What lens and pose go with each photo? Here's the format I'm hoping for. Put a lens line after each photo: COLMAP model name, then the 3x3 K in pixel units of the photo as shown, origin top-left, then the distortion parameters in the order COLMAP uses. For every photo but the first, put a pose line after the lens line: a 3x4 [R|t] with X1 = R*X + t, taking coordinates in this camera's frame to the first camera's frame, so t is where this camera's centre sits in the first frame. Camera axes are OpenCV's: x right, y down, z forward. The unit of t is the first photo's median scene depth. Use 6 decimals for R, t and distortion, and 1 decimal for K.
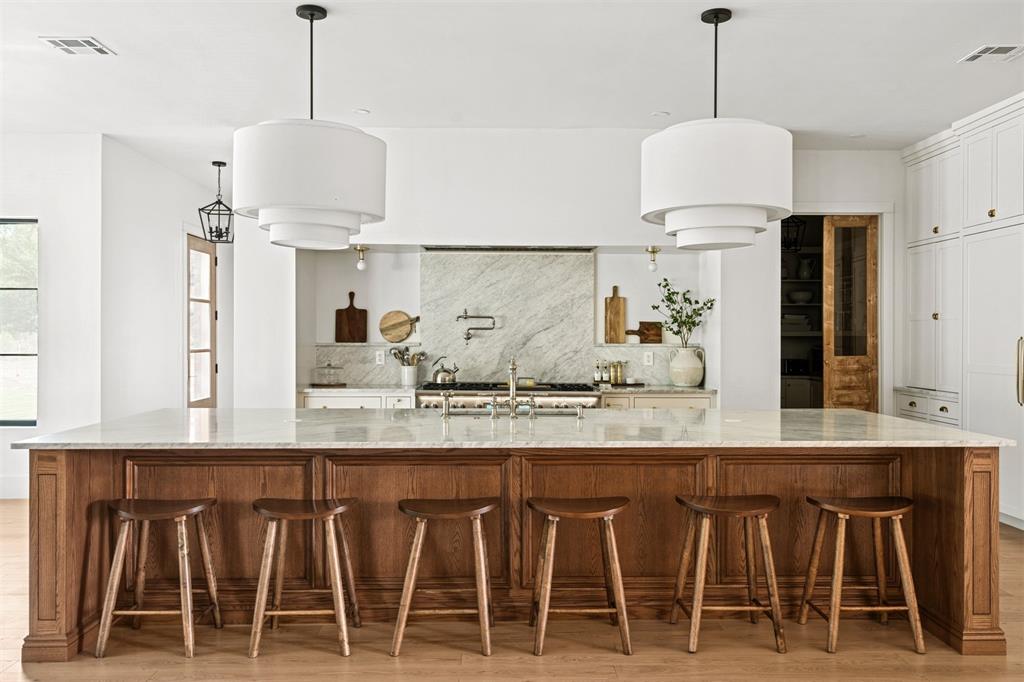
lens RADIAL K [[843.7, 0, 511.0], [0, 843.7, 342.2], [0, 0, 1]] dist [0.007362, 0.011728]
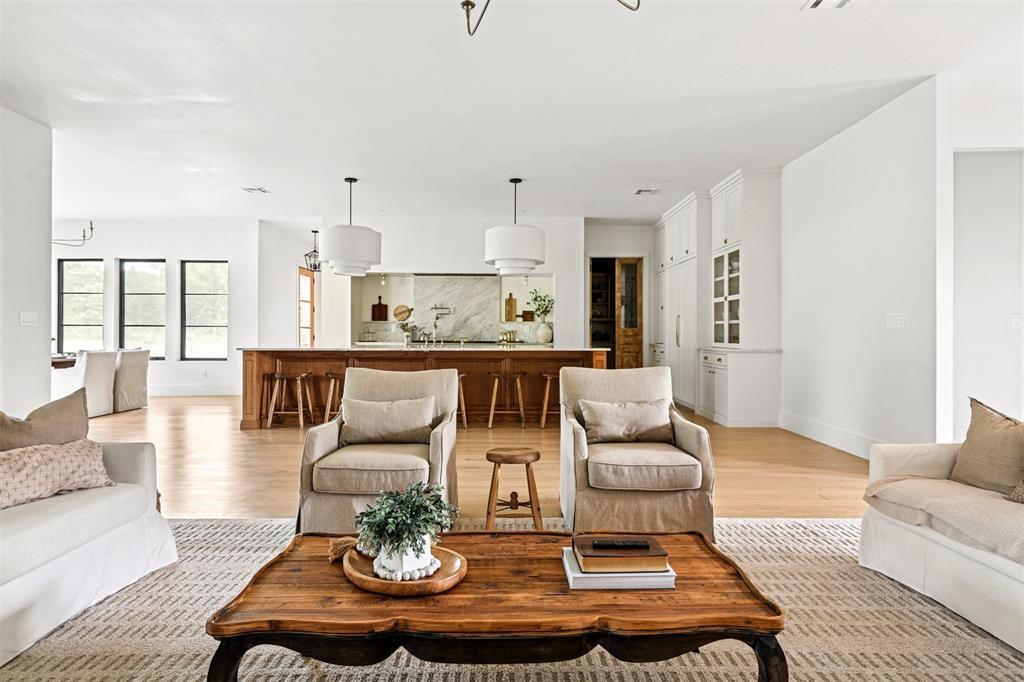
lens RADIAL K [[593.3, 0, 510.6], [0, 593.3, 339.5], [0, 0, 1]] dist [0.006842, 0.003345]
pose [[0.999799, 0.001134, -0.020039, 0.153444], [-0.001070, 0.999994, 0.003184, 0.039942], [0.020042, -0.003162, 0.999794, -0.417125]]
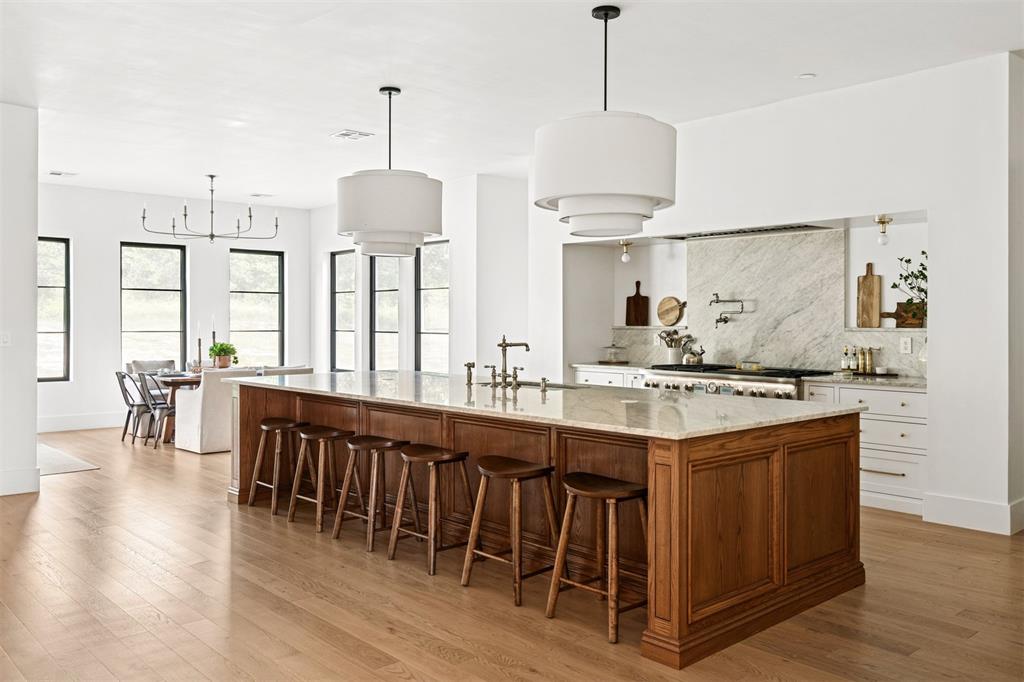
lens RADIAL K [[843.7, 0, 507.2], [0, 843.7, 333.7], [0, 0, 1]] dist [0.007362, 0.011728]
pose [[0.645051, 0.009470, -0.764081, 0.562489], [-0.004480, 0.999953, 0.008611, 0.001811], [0.764126, -0.002131, 0.645063, 0.137571]]
